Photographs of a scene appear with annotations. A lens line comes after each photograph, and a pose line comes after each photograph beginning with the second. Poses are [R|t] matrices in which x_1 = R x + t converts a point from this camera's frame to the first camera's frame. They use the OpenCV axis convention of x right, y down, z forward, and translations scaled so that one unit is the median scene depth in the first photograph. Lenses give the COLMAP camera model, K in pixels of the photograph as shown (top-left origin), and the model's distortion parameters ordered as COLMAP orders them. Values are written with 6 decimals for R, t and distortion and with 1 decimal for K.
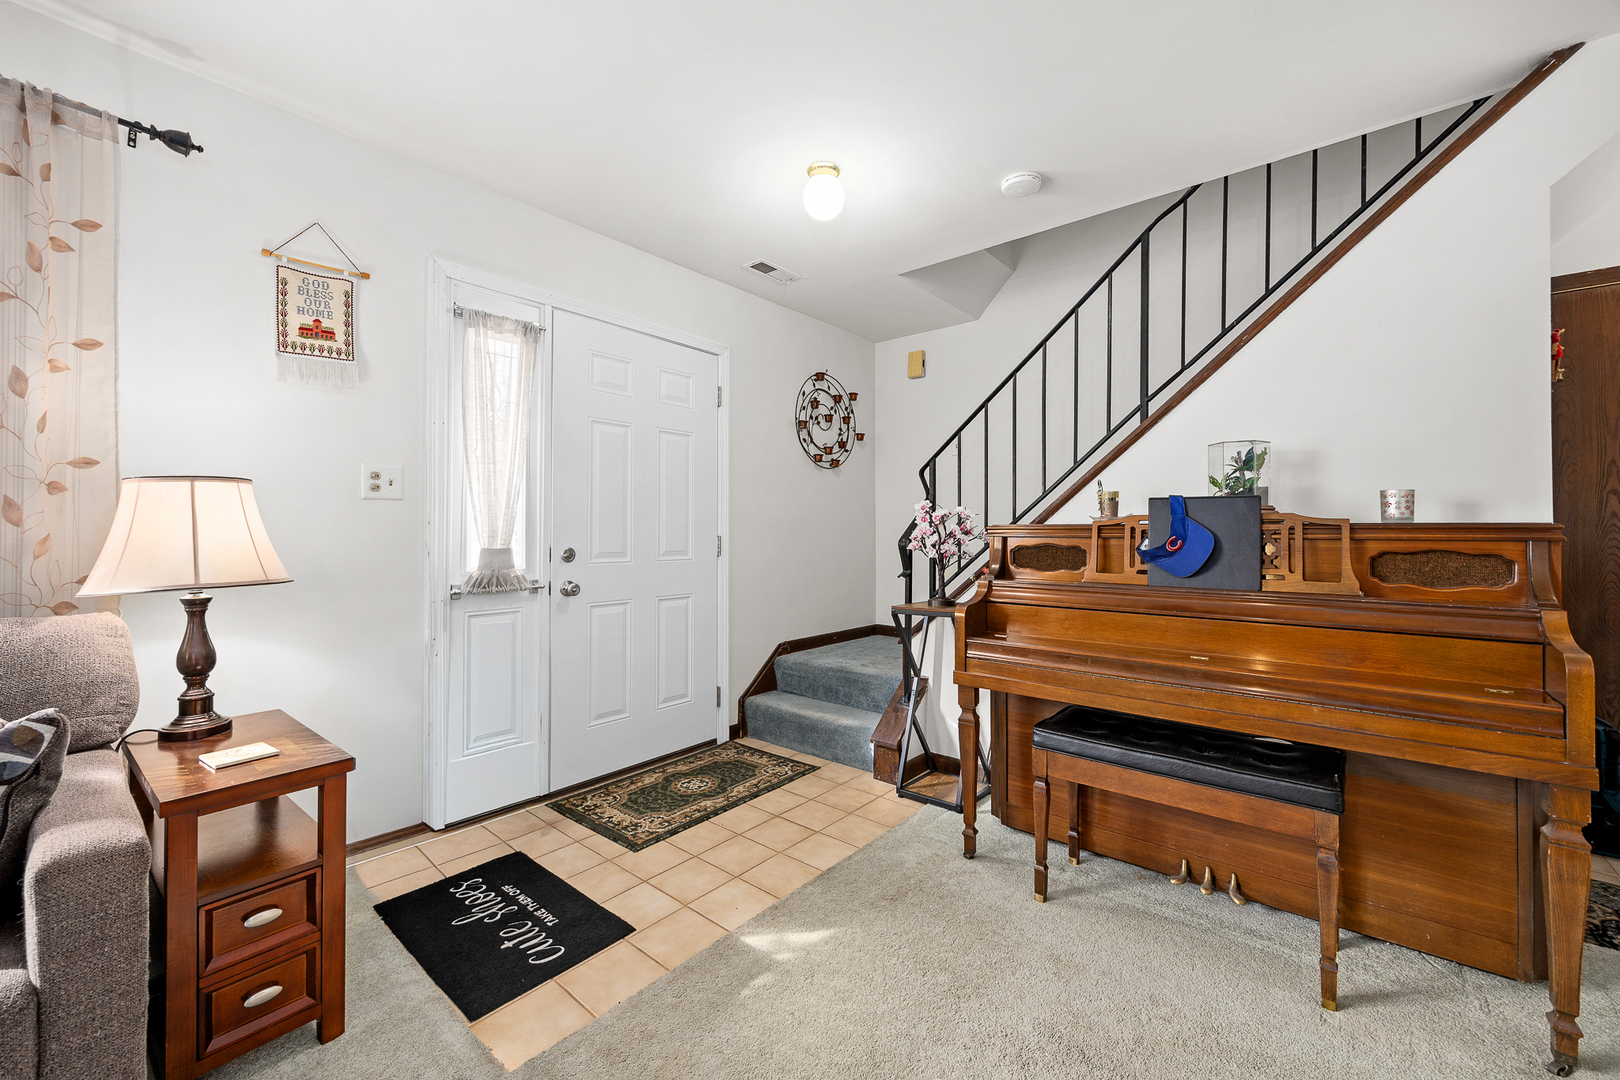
lens RADIAL K [[638.7, 0, 818.9], [0, 638.7, 527.1], [0, 0, 1]] dist [0.000541, 0.000112]
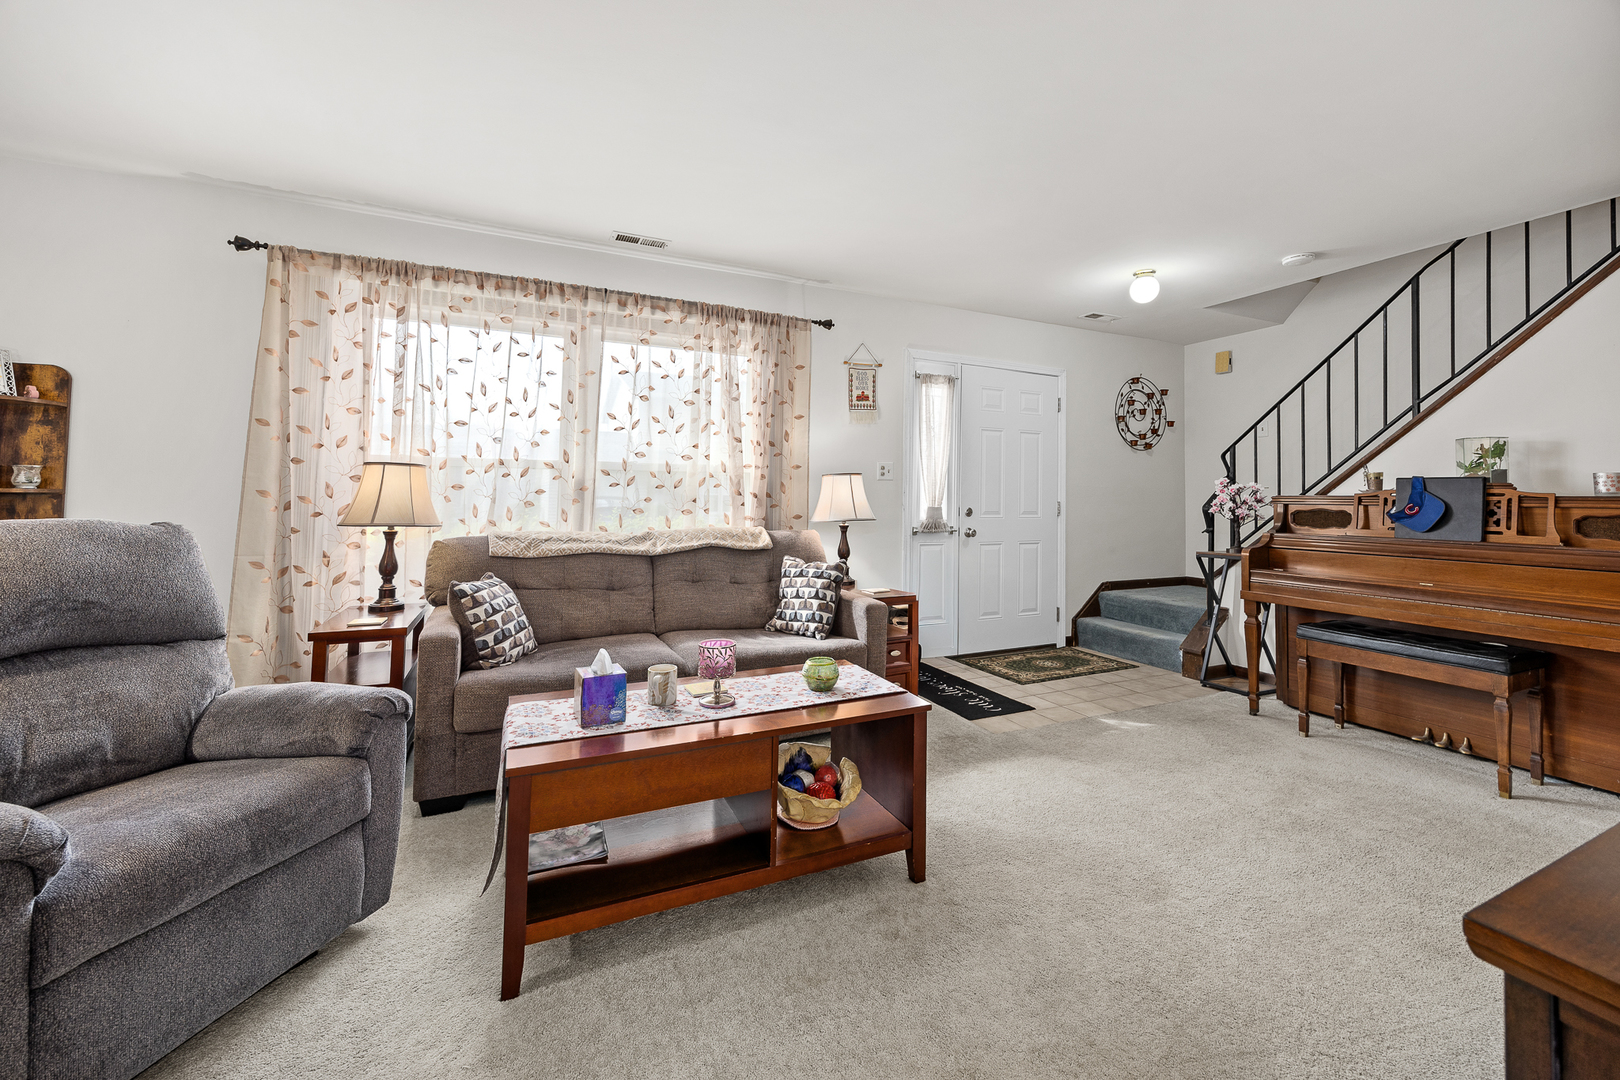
lens RADIAL K [[648.3, 0, 810.1], [0, 648.3, 484.8], [0, 0, 1]] dist [-0.001241, 0.000041]
pose [[0.903547, -0.000618, -0.428488, -0.050179], [-0.005934, 0.999885, -0.013956, -0.000878], [0.428447, 0.015153, 0.903440, -0.750978]]
